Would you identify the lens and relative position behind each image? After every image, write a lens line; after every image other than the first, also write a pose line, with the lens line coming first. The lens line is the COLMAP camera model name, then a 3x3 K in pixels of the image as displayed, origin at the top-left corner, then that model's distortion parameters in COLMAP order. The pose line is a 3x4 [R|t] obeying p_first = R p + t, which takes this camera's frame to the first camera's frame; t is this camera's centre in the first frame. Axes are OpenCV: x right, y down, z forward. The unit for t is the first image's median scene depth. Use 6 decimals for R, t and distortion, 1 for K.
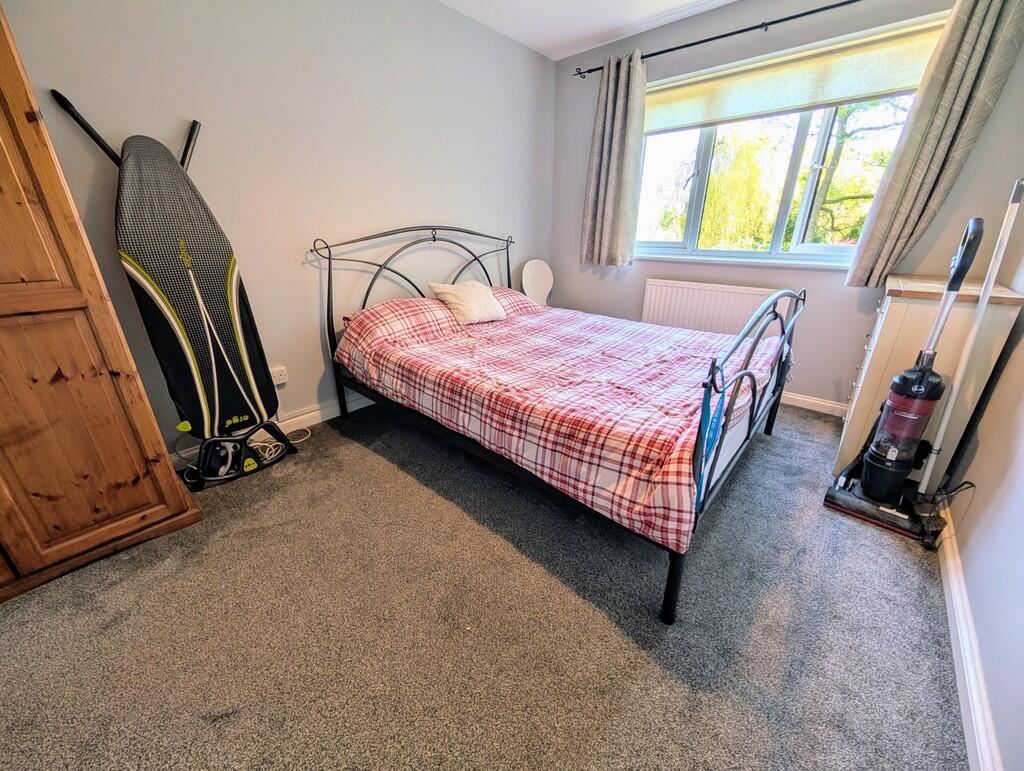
lens RADIAL K [[390.7, 0, 512.0], [0, 390.7, 385.5], [0, 0, 1]] dist [0.000007, 0.000019]
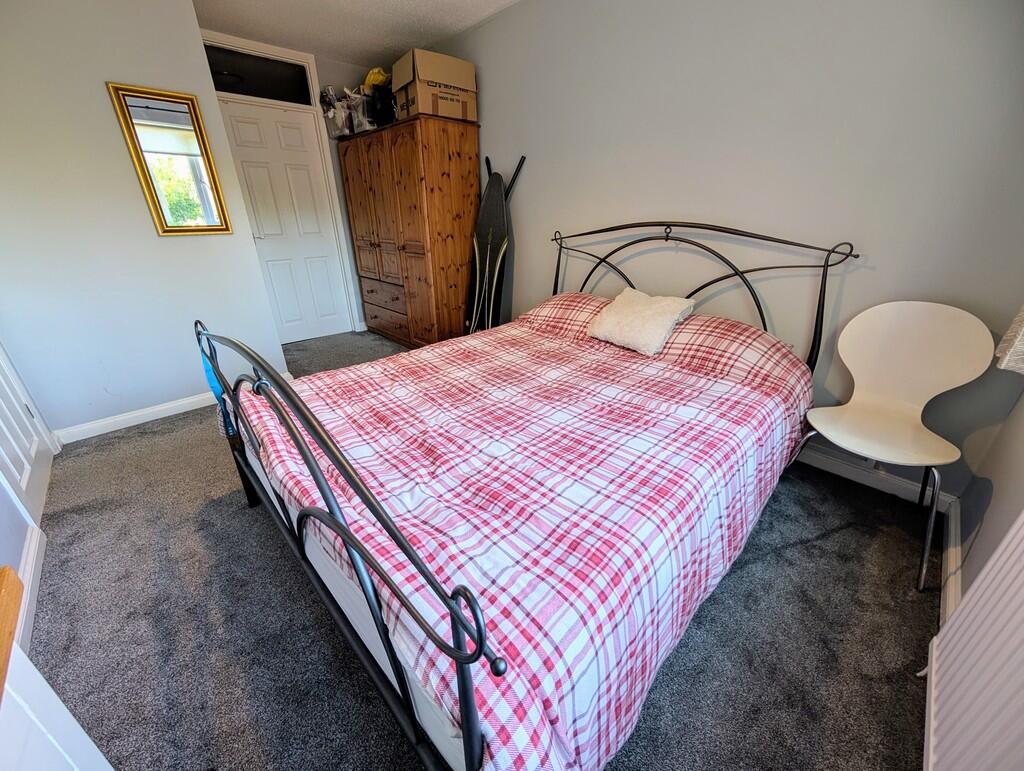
lens RADIAL K [[390.7, 0, 512.0], [0, 390.7, 385.5], [0, 0, 1]] dist [0.000007, 0.000019]
pose [[-0.042200, 0.411992, -0.910210, 0.719161], [-0.383368, 0.834609, 0.395546, -0.339125], [0.922631, 0.365637, 0.122724, 0.767586]]
